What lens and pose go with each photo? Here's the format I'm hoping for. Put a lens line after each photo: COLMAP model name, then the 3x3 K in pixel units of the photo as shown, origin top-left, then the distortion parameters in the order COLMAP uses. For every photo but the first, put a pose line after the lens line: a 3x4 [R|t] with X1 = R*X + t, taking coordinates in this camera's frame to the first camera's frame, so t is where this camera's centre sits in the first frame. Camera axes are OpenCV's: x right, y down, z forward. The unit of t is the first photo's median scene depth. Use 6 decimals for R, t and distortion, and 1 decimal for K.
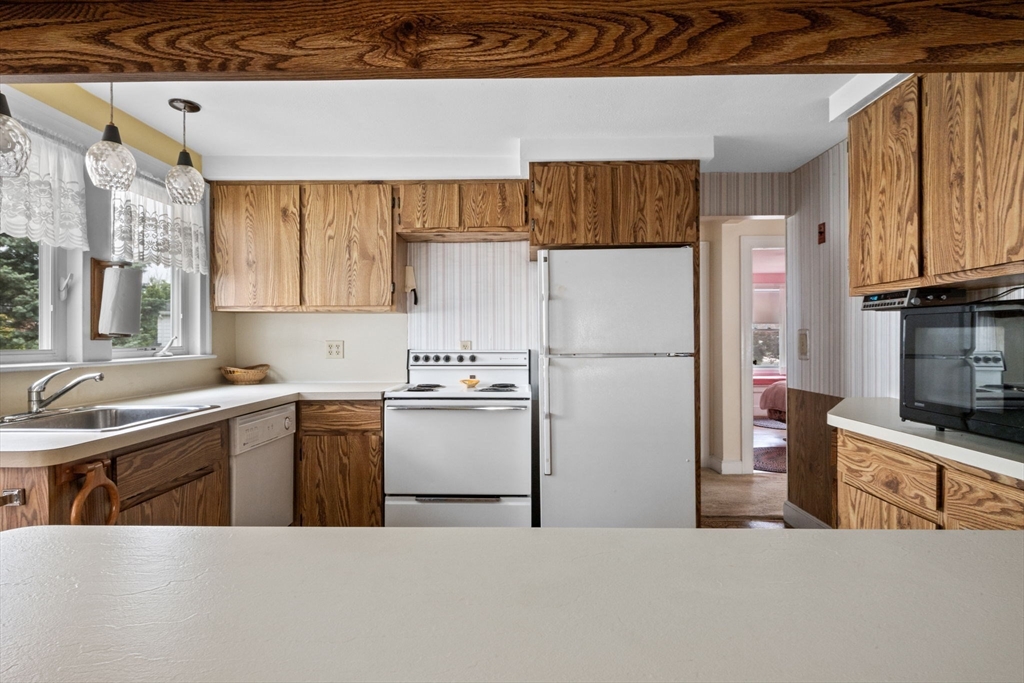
lens RADIAL K [[567.7, 0, 512.0], [0, 567.7, 341.5], [0, 0, 1]] dist [-0.001414, -0.000581]
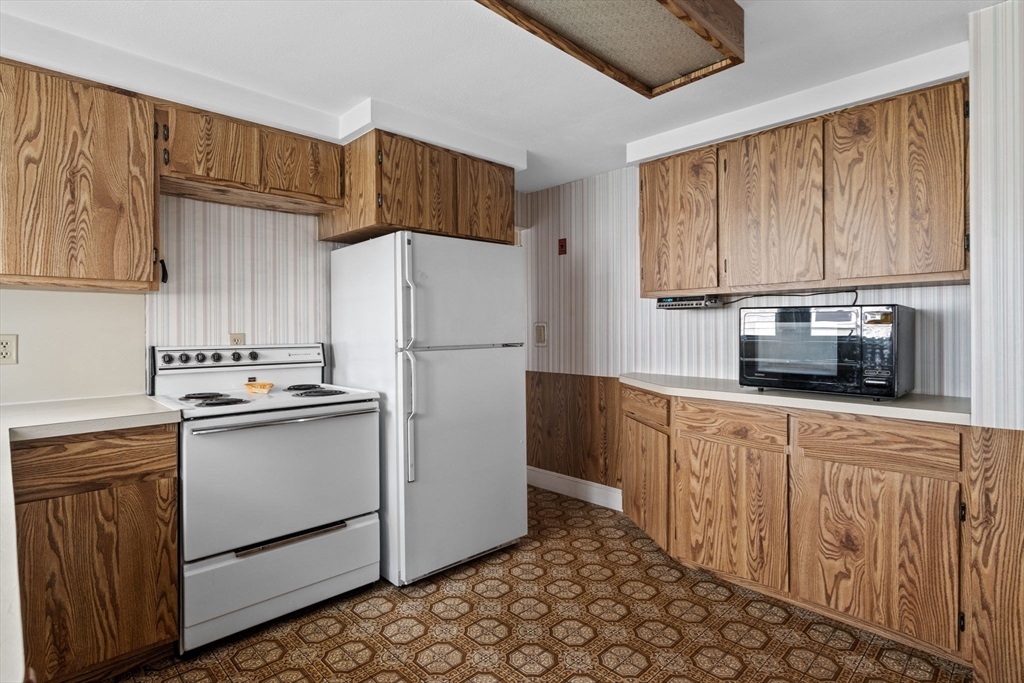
lens RADIAL K [[515.5, 0, 515.0], [0, 515.5, 329.7], [0, 0, 1]] dist [-0.001226, -0.000336]
pose [[0.705079, -0.001529, 0.709127, -0.381200], [0.005620, 0.999978, -0.003431, -0.002131], [-0.709106, 0.006404, 0.705073, 0.292242]]
